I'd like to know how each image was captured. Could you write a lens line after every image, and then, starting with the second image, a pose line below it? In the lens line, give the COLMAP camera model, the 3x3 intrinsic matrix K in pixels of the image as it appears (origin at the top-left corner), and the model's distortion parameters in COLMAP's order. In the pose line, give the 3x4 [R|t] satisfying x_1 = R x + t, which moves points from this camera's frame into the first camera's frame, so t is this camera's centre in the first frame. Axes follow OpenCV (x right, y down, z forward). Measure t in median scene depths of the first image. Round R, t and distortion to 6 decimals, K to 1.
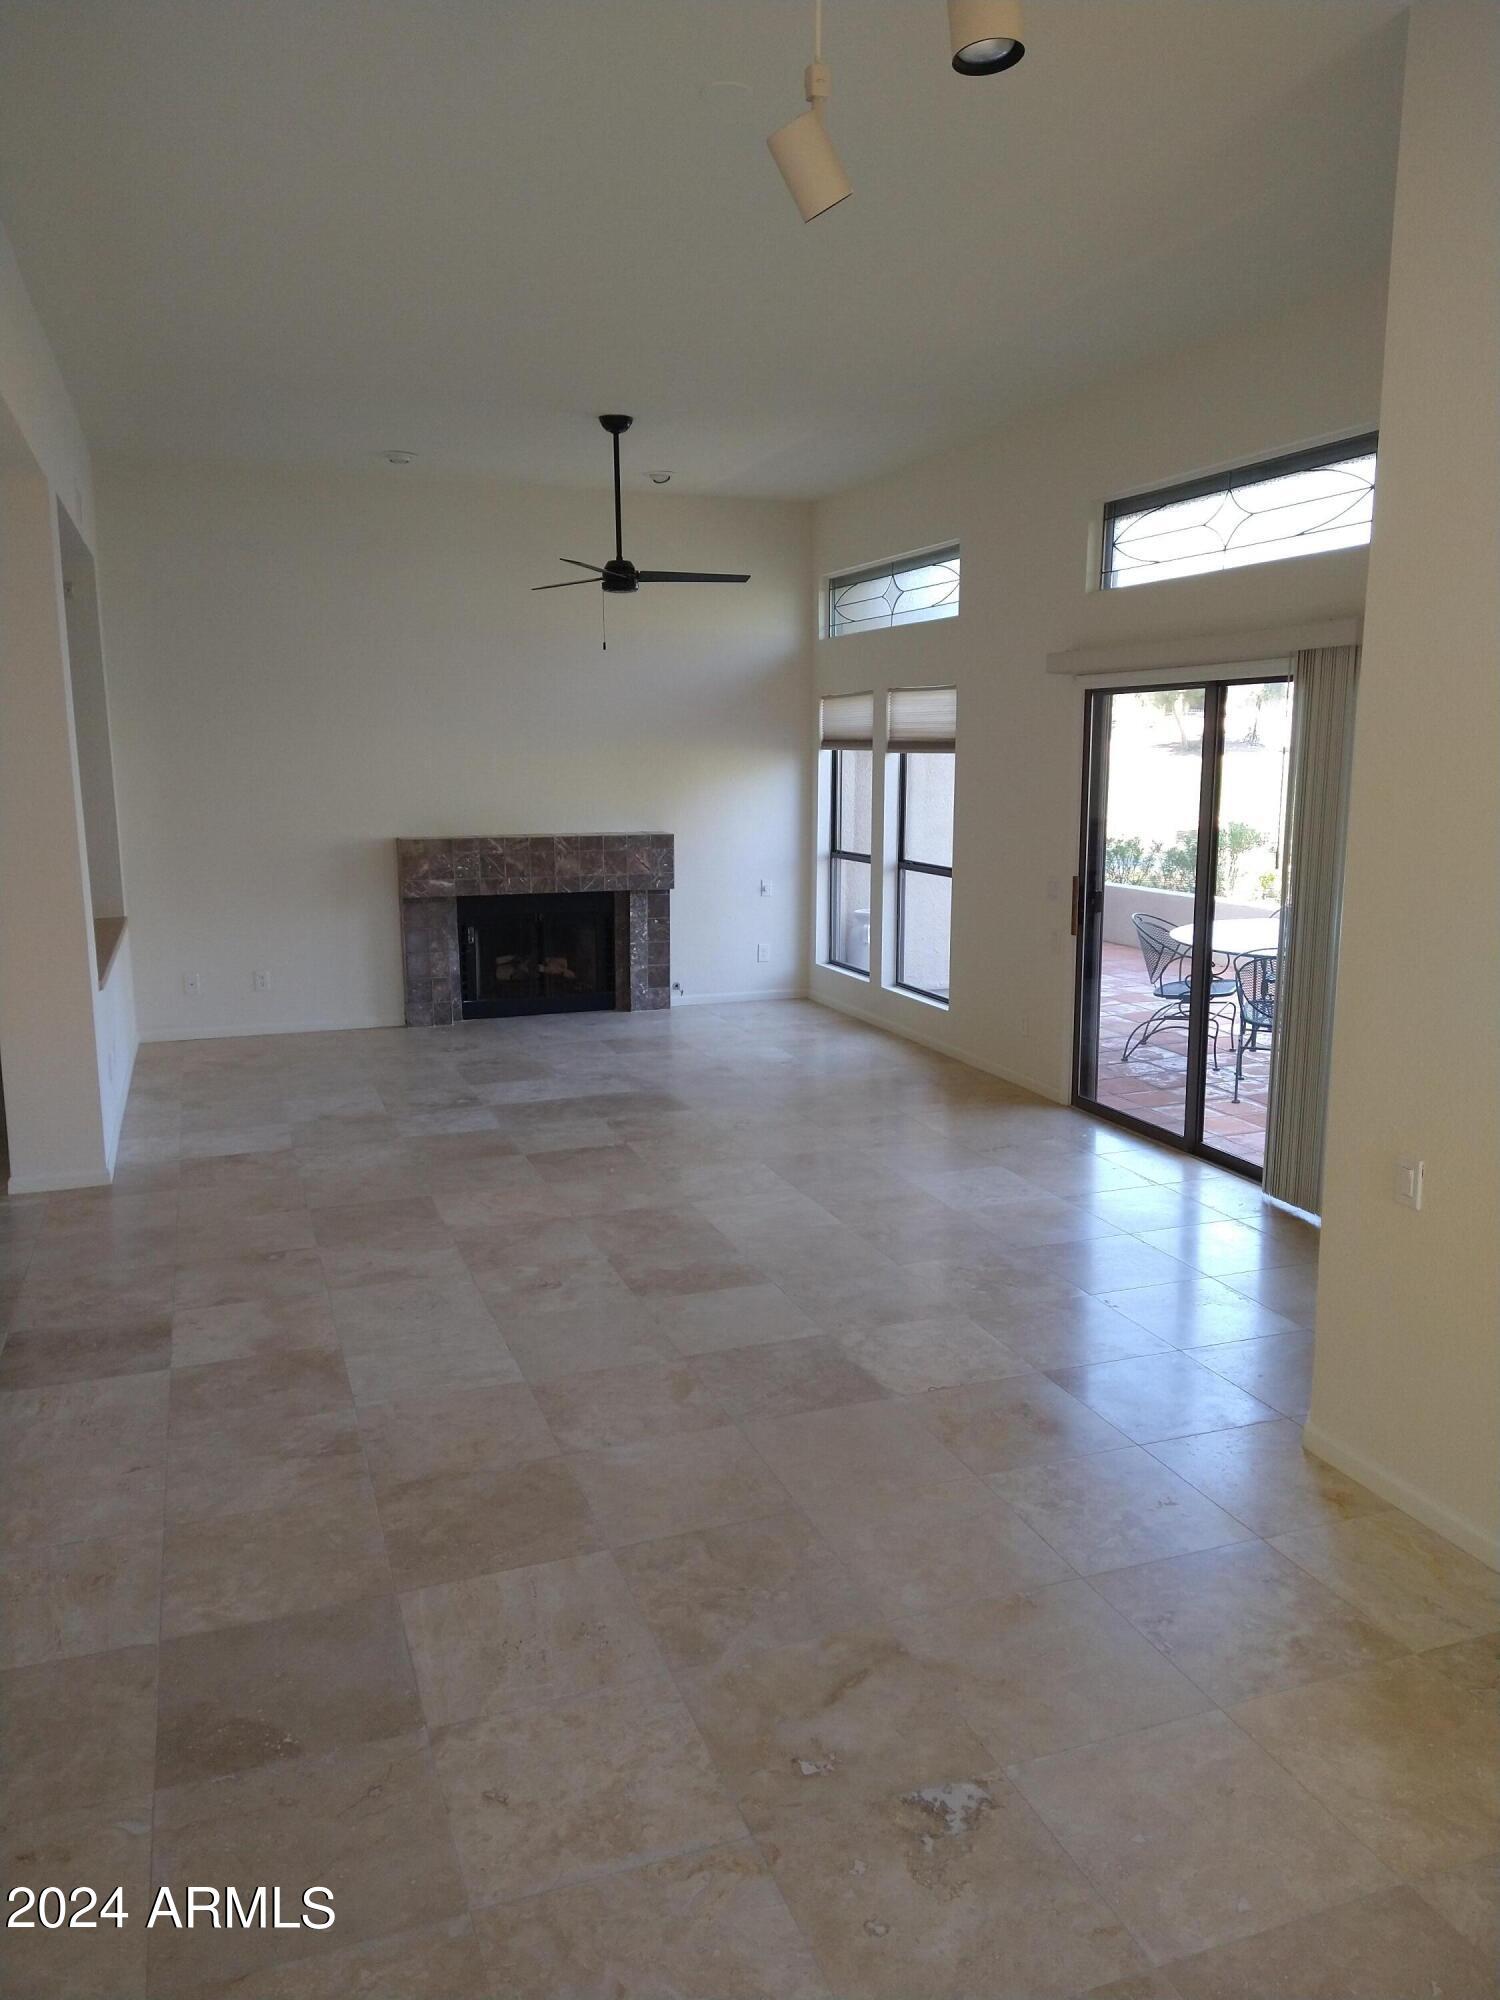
lens RADIAL K [[1466.2, 0, 757.0], [0, 1466.2, 1002.6], [0, 0, 1]] dist [0.117283, -0.163177]
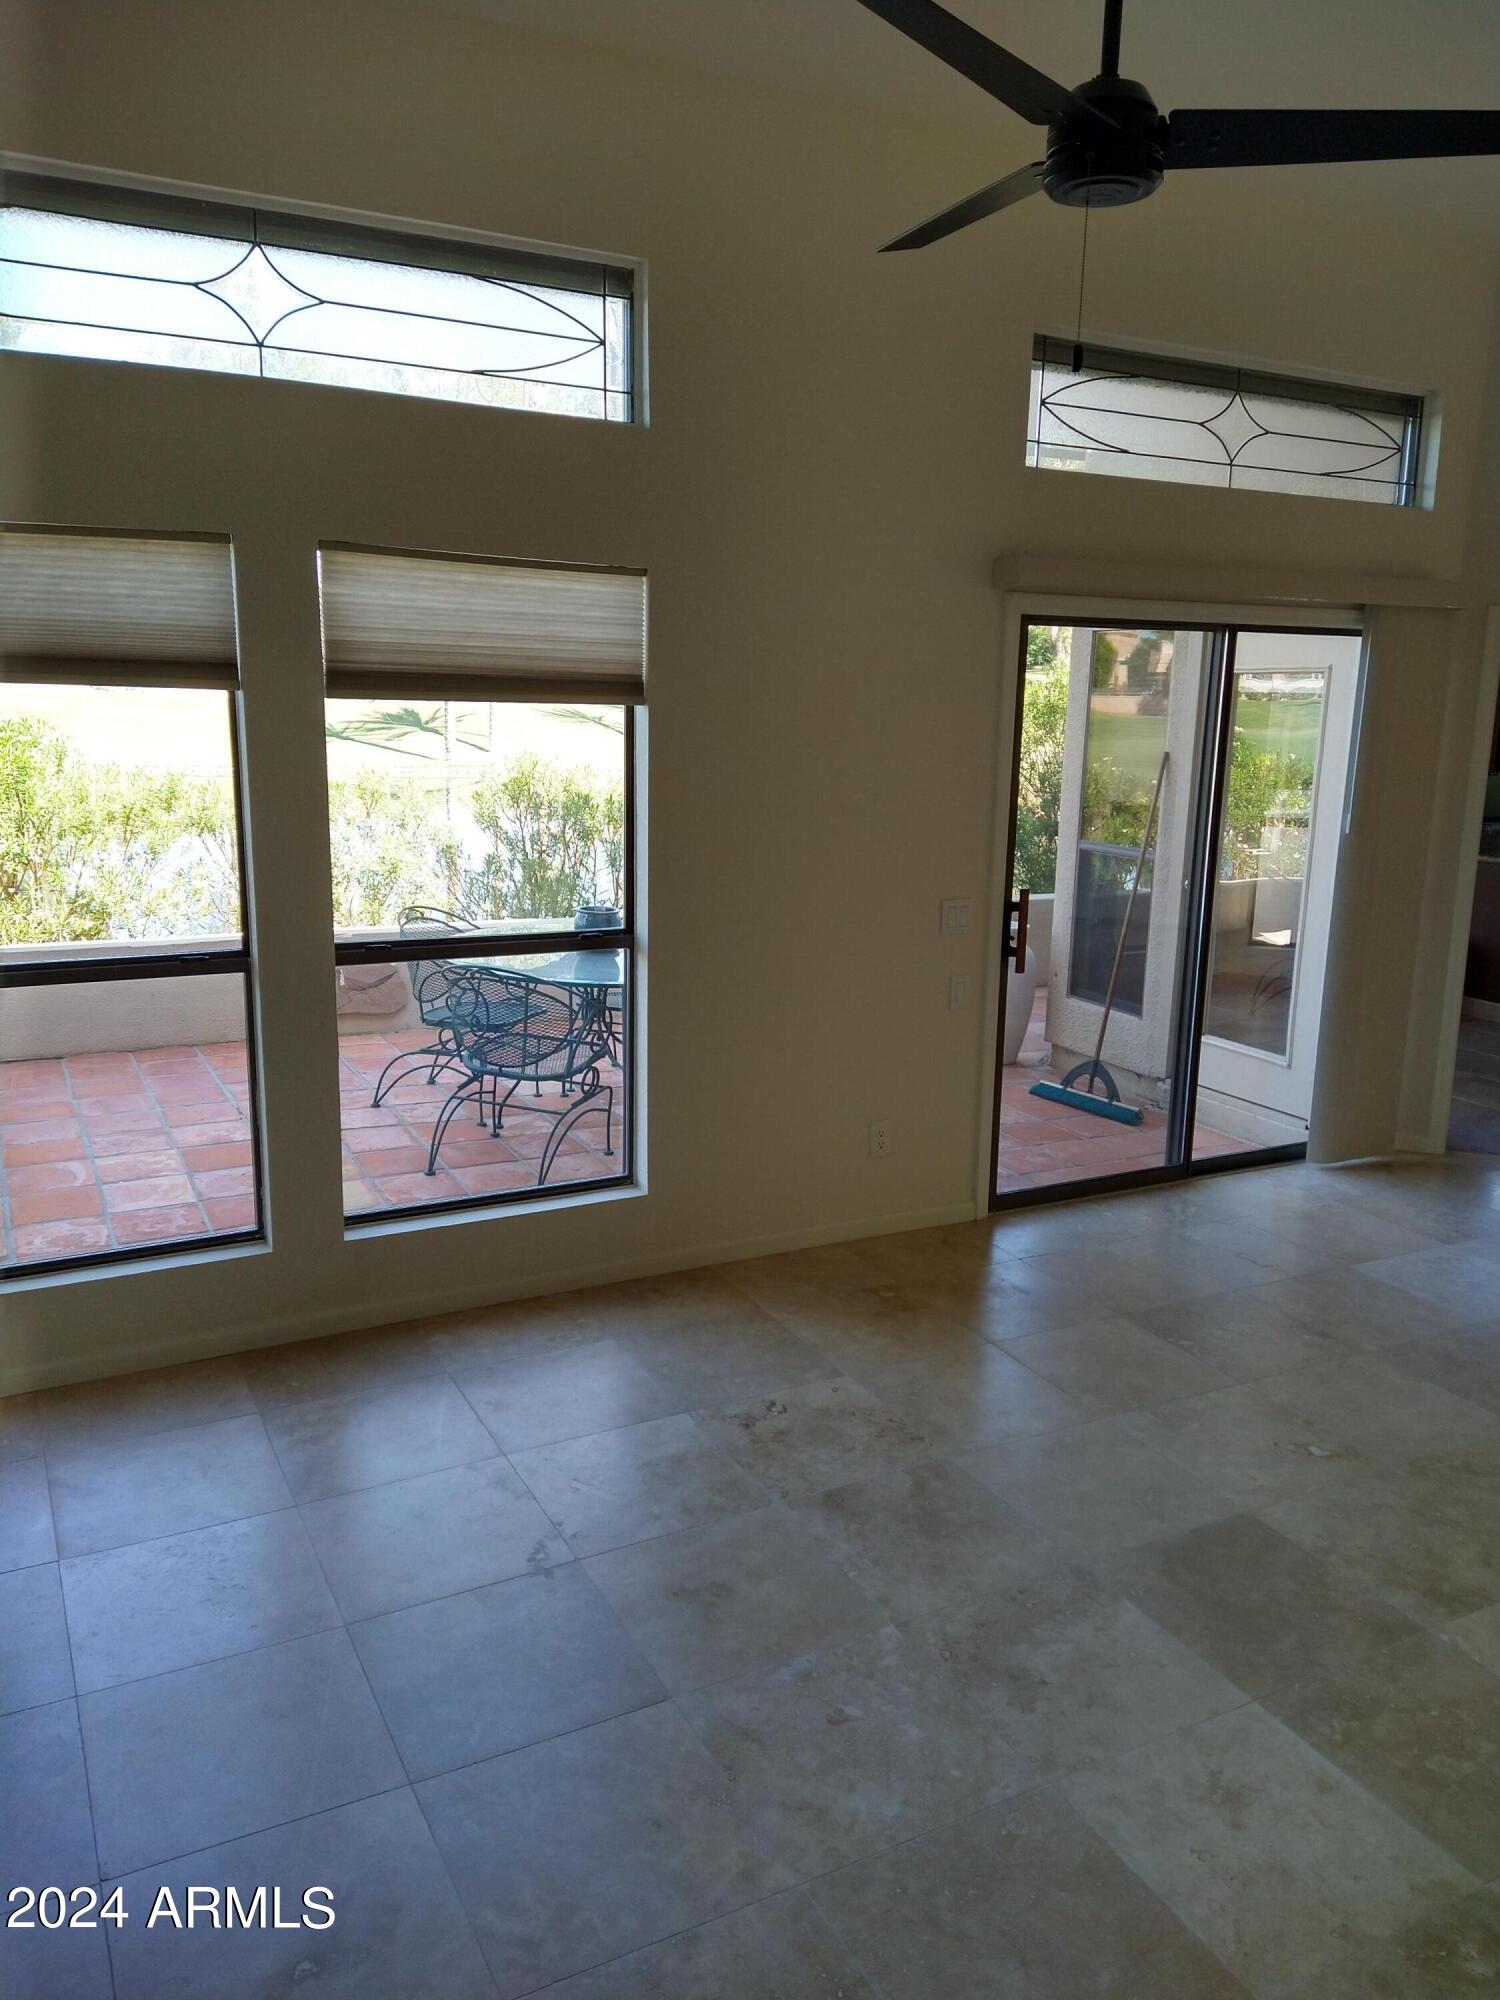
lens RADIAL K [[1466.2, 0, 757.0], [0, 1466.2, 1002.6], [0, 0, 1]] dist [0.117283, -0.163177]
pose [[-0.133140, -0.202623, 0.970164, -0.439916], [0.149967, 0.963489, 0.221810, -0.202051], [-0.979685, 0.175024, -0.097892, 1.178826]]
